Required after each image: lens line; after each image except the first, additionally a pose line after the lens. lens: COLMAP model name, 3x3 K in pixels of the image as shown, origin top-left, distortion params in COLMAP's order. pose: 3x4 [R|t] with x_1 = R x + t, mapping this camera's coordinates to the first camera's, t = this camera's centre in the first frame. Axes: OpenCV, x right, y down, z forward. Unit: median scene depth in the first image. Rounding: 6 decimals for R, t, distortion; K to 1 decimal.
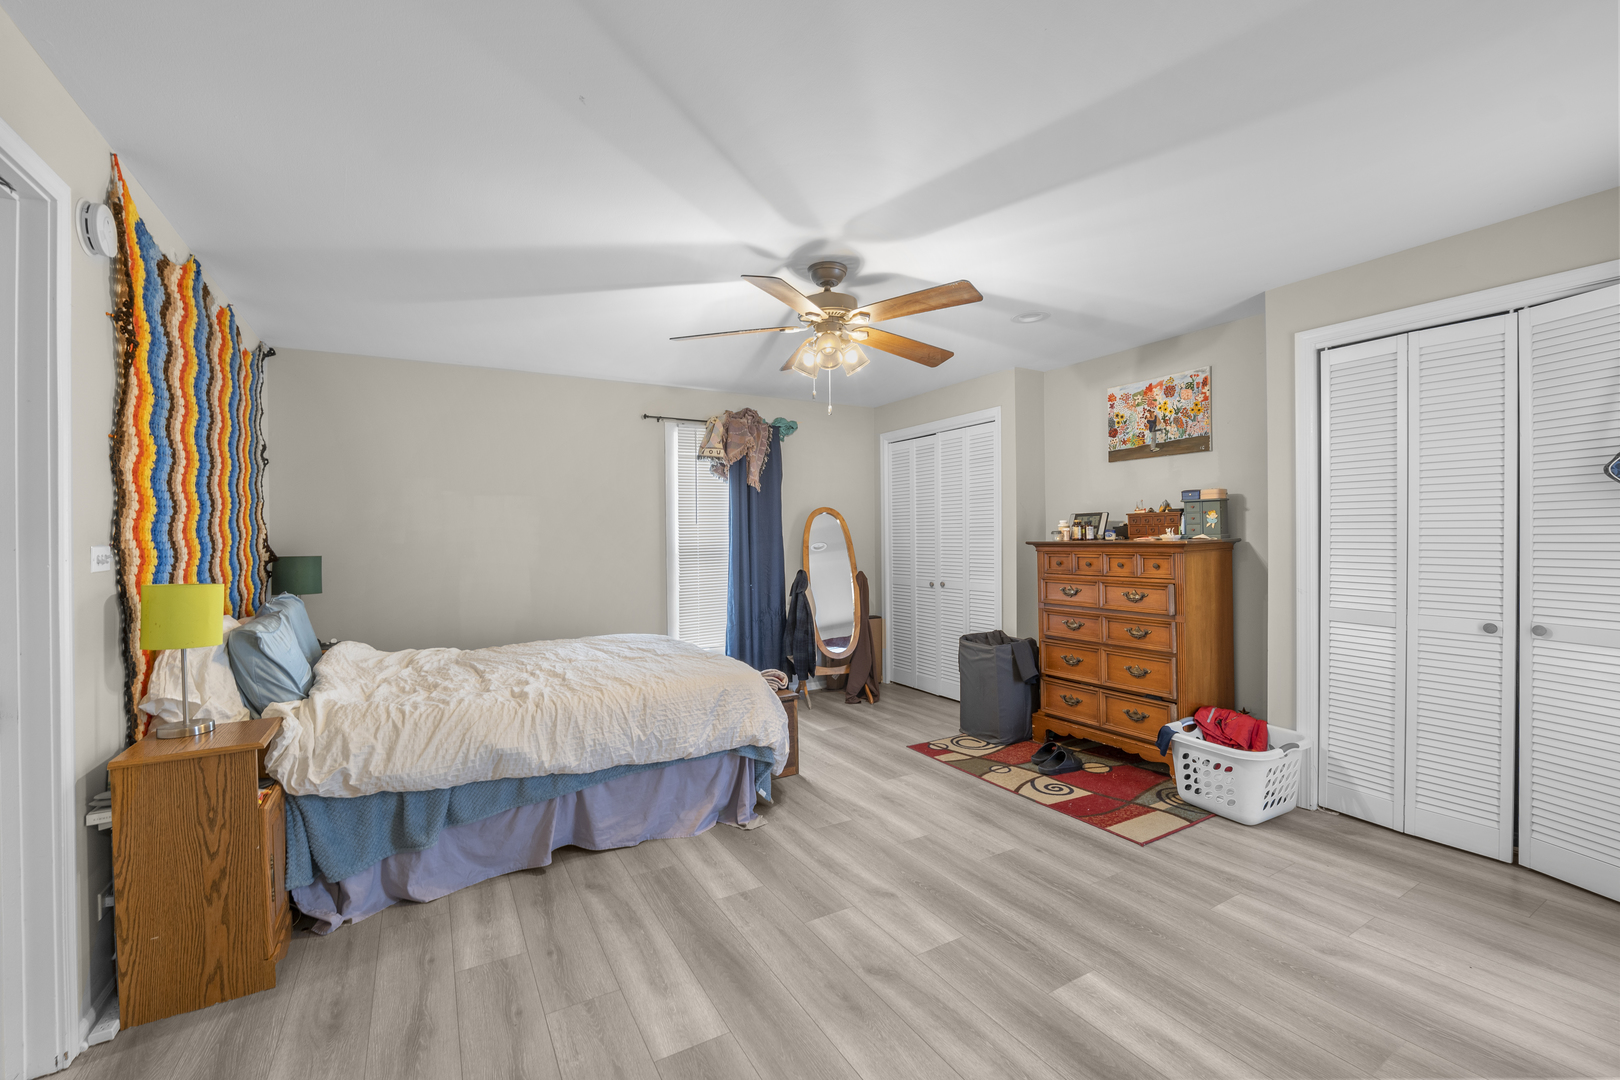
lens RADIAL K [[660.1, 0, 810.2], [0, 660.1, 538.8], [0, 0, 1]] dist [-0.000436, -0.000066]
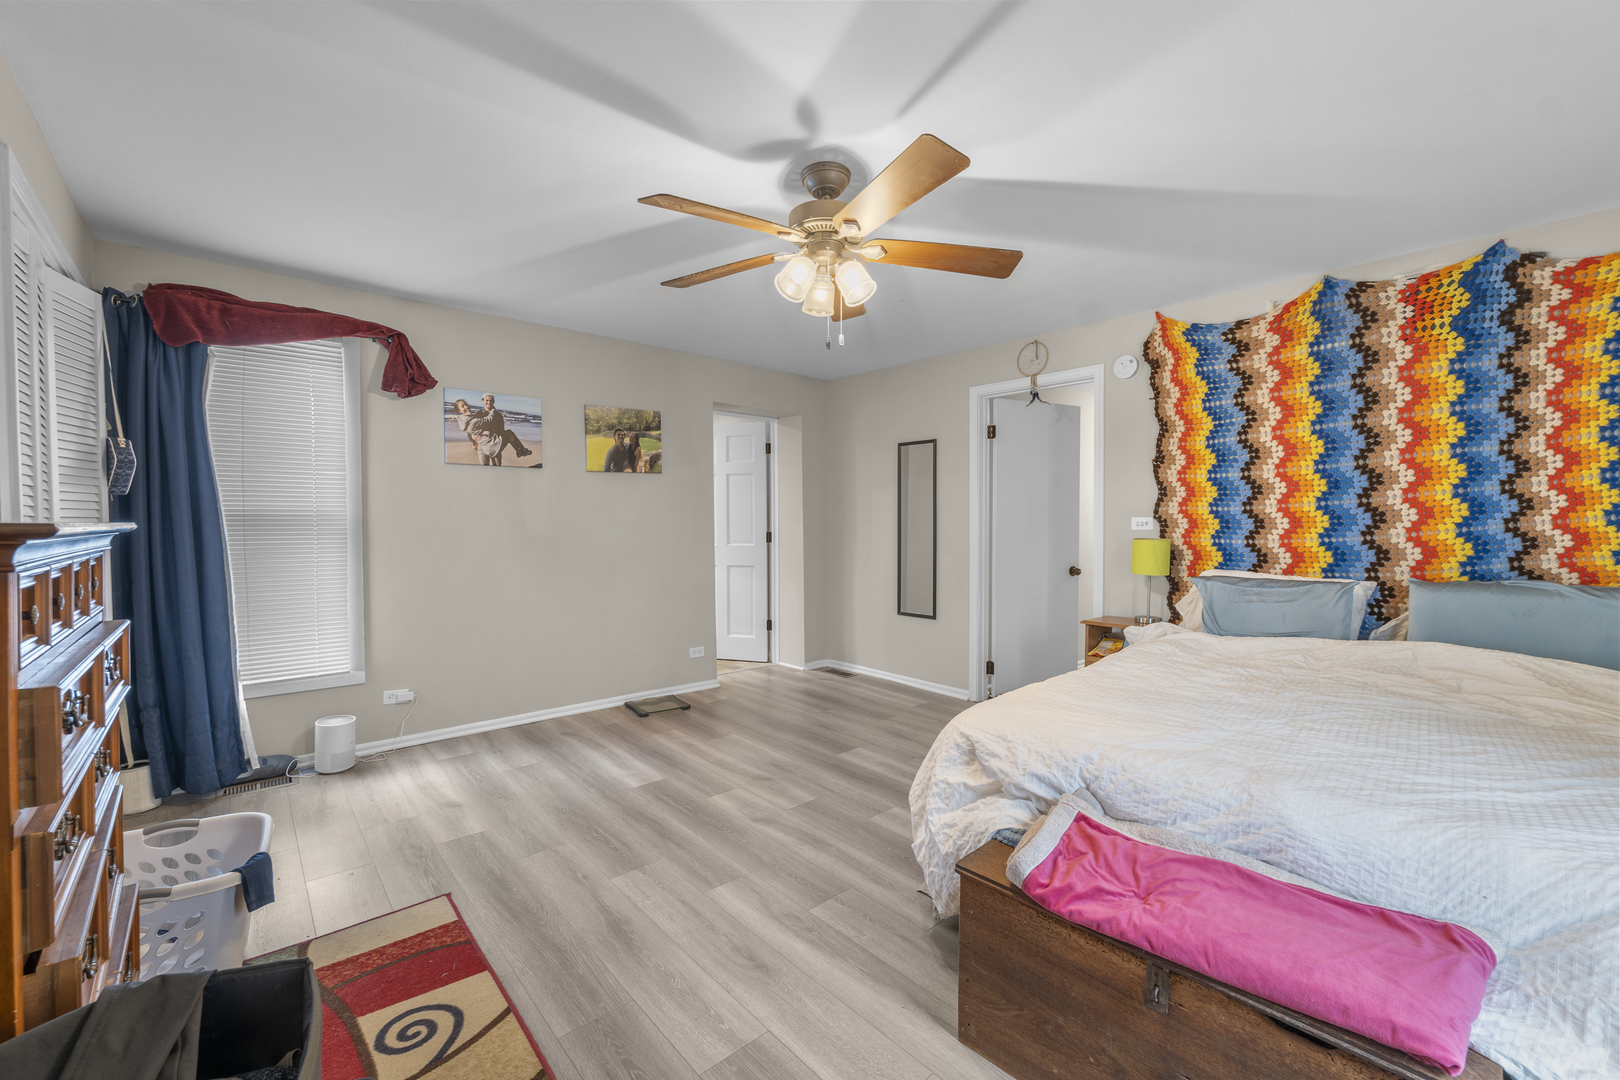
lens RADIAL K [[660.1, 0, 810.2], [0, 660.1, 539.7], [0, 0, 1]] dist [-0.000436, -0.000066]
pose [[-0.980596, 0.015220, -0.195448, 0.208139], [0.009701, 0.999528, 0.029165, 0.006890], [0.195799, 0.026703, -0.980280, 1.802310]]
